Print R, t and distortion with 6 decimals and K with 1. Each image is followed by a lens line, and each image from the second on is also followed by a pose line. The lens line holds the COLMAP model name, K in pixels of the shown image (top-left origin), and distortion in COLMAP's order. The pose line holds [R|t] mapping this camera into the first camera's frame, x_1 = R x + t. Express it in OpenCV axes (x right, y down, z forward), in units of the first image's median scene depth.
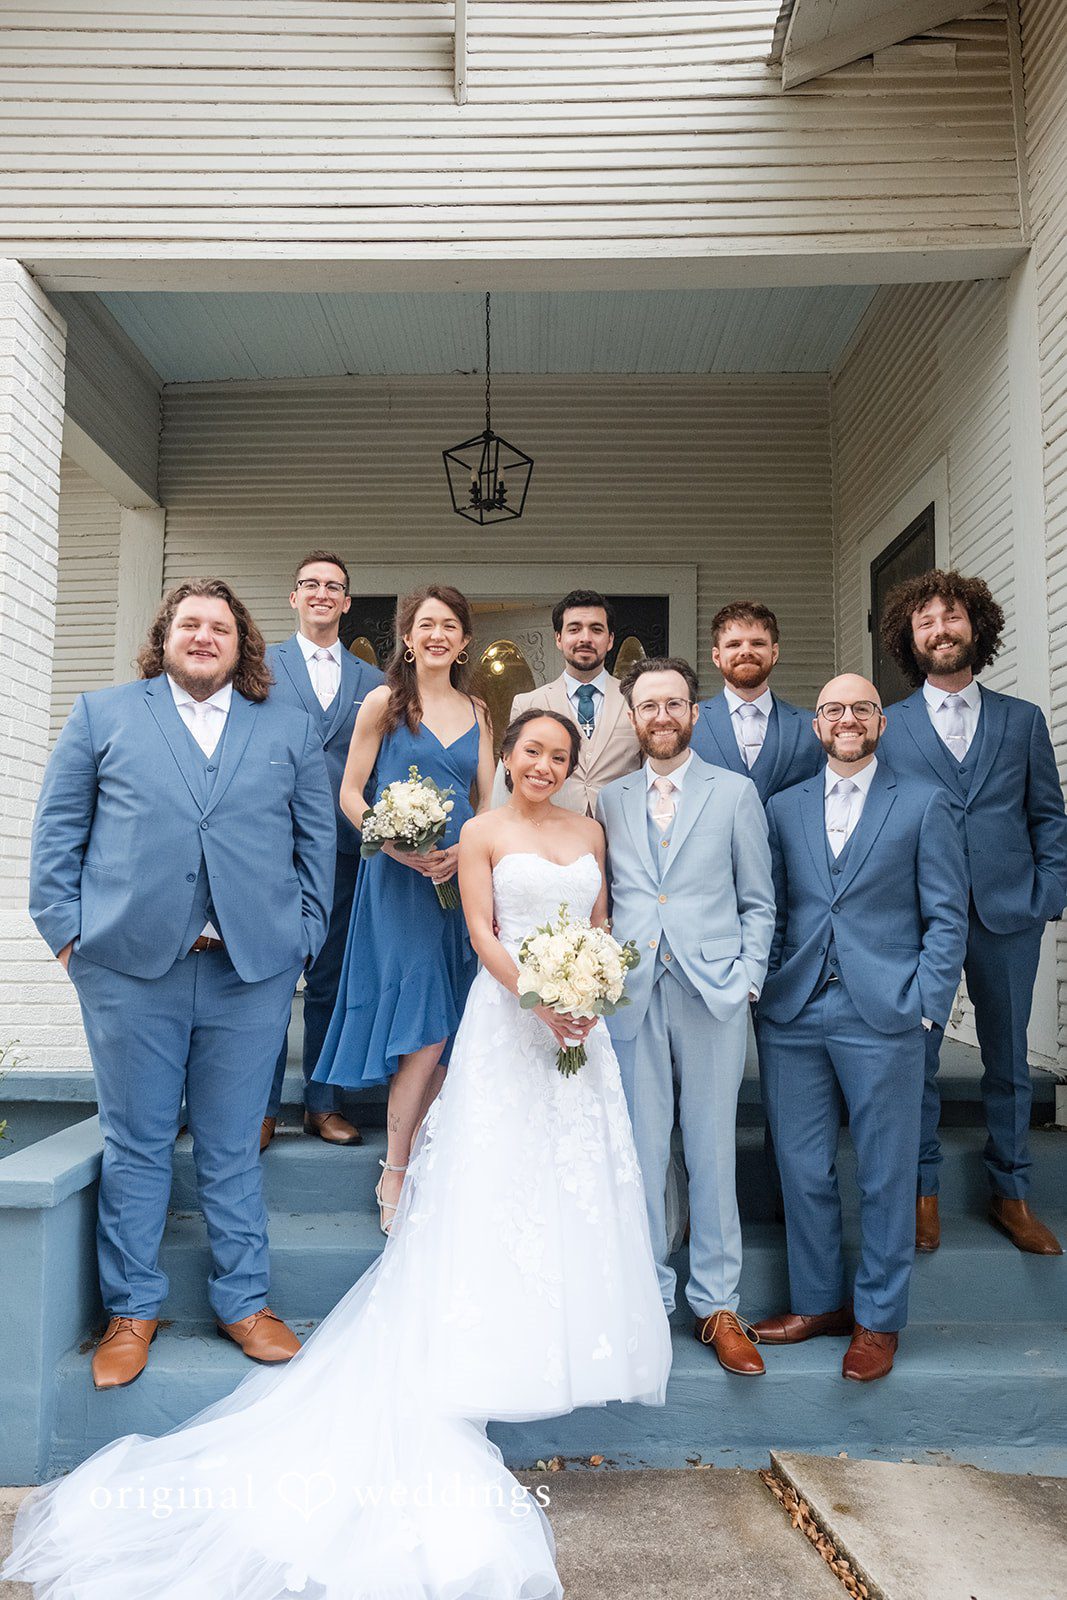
lens RADIAL K [[1164.1, 0, 533.5], [0, 1164.1, 800.0], [0, 0, 1]] dist [-0.004300, 0.001160]
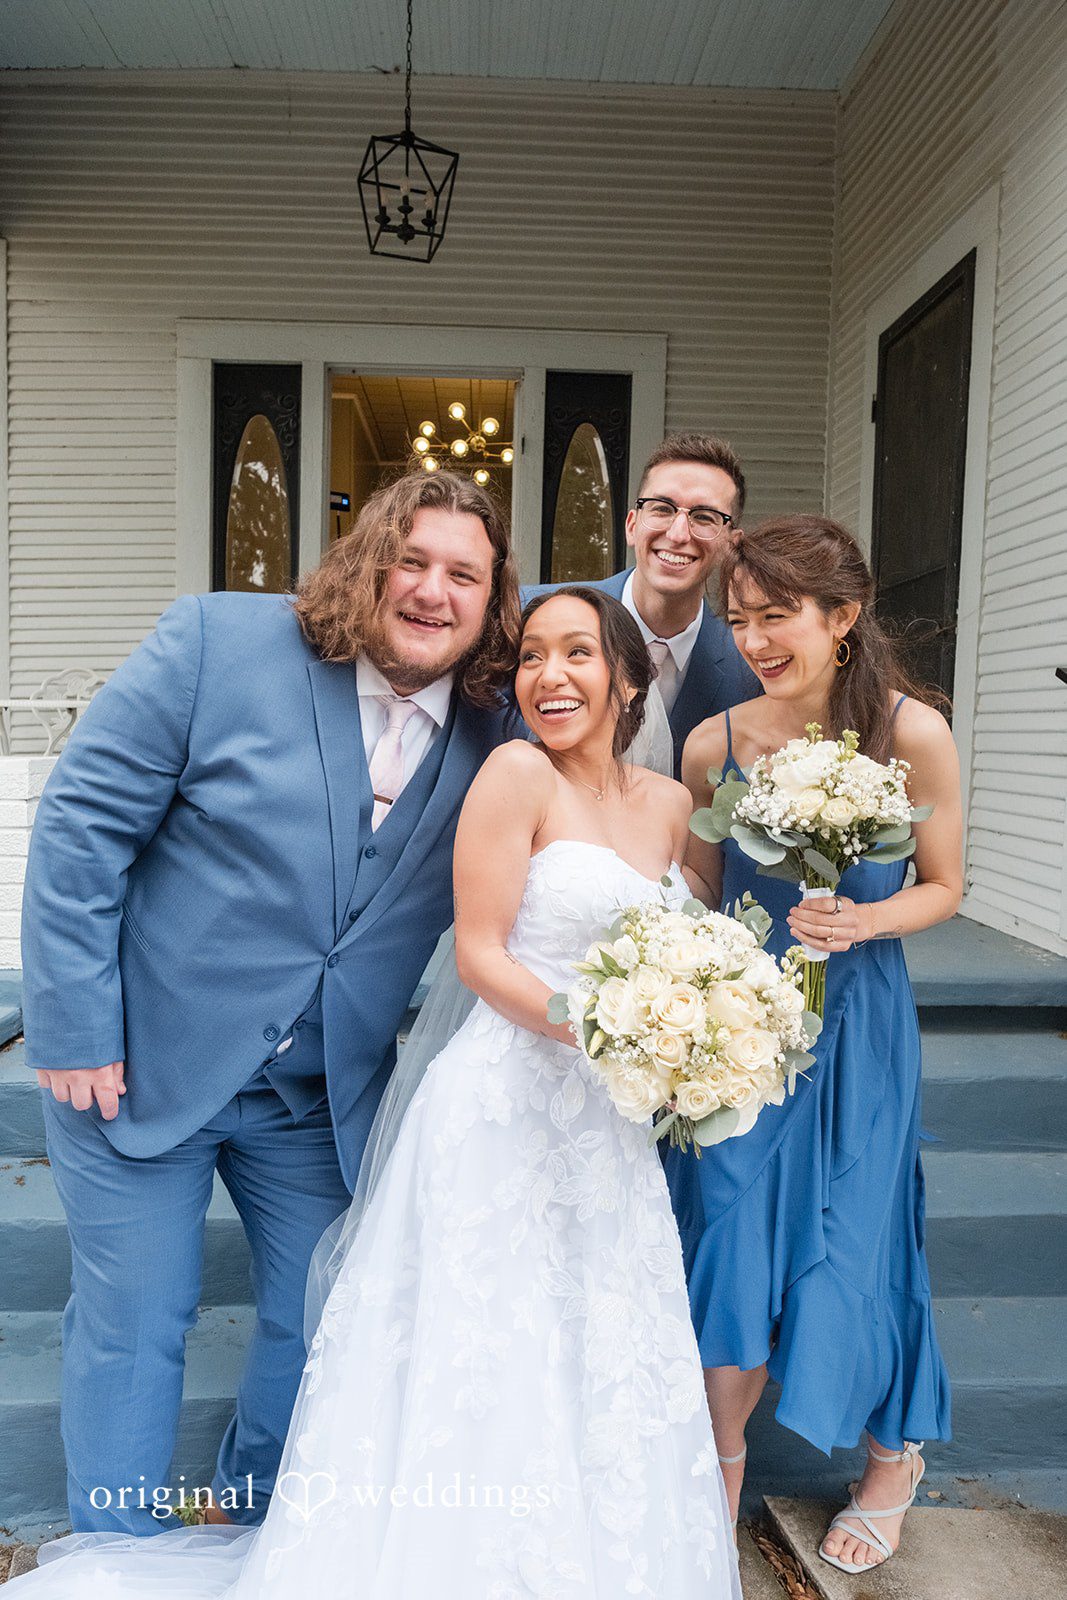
lens RADIAL K [[1164.1, 0, 533.5], [0, 1164.1, 800.0], [0, 0, 1]] dist [-0.004300, 0.001160]
pose [[0.998360, 0.010210, 0.056326, 0.002808], [-0.018788, 0.987901, 0.153943, -0.001422], [-0.054073, -0.154749, 0.986473, 0.140604]]
